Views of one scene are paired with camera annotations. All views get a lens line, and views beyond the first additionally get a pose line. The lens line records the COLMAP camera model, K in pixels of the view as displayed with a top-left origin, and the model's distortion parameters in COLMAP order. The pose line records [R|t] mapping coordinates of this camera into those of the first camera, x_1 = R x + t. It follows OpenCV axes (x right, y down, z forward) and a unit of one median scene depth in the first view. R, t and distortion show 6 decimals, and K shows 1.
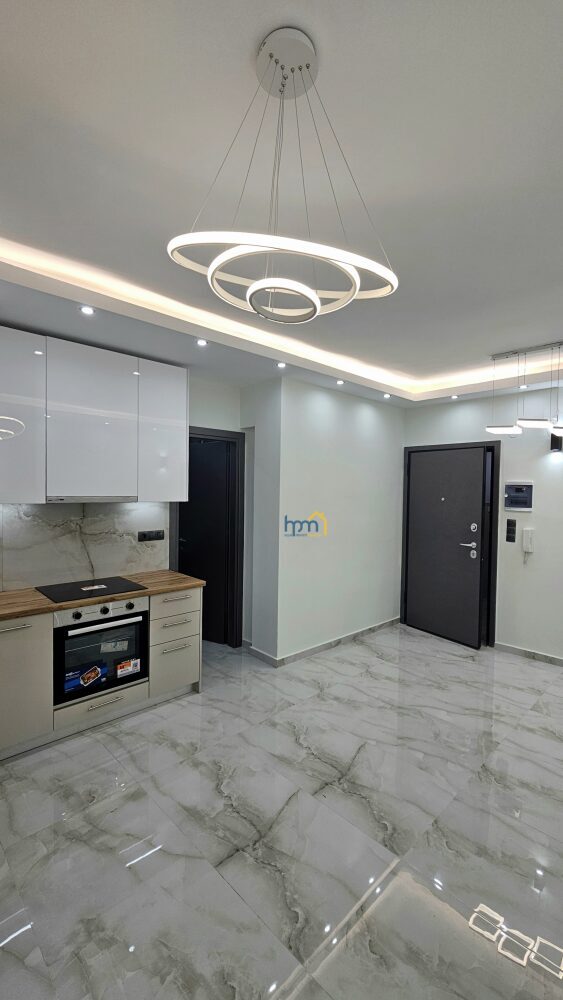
lens RADIAL K [[424.1, 0, 282.7], [0, 424.1, 499.6], [0, 0, 1]] dist [-0.001784, -0.000238]
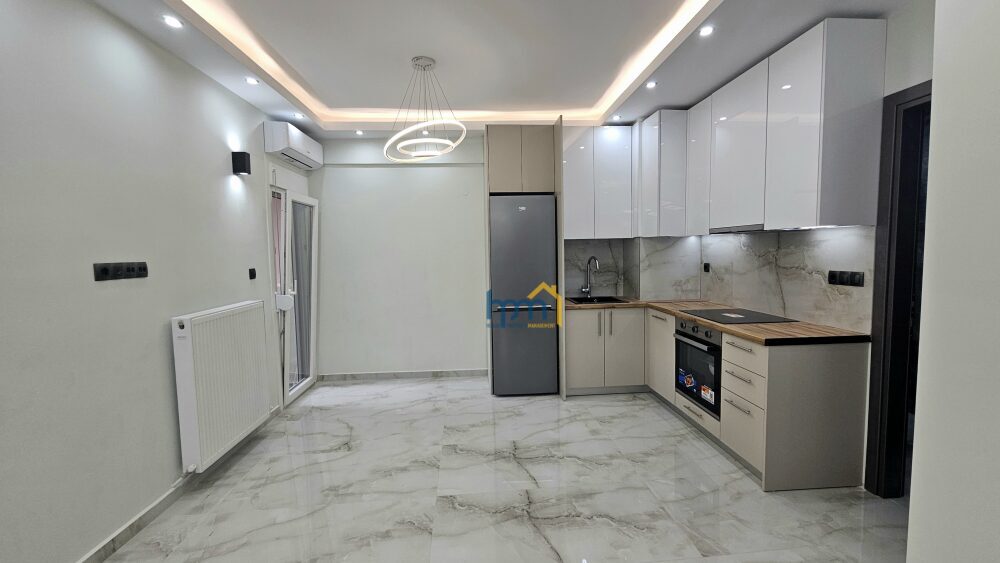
lens RADIAL K [[411.4, 0, 498.8], [0, 411.4, 279.5], [0, 0, 1]] dist [-0.001994, -0.000320]
pose [[-0.639074, 0.051094, -0.767446, 0.661058], [-0.009694, 0.997177, 0.074461, 0.049732], [0.769084, 0.055025, -0.636775, 1.156243]]
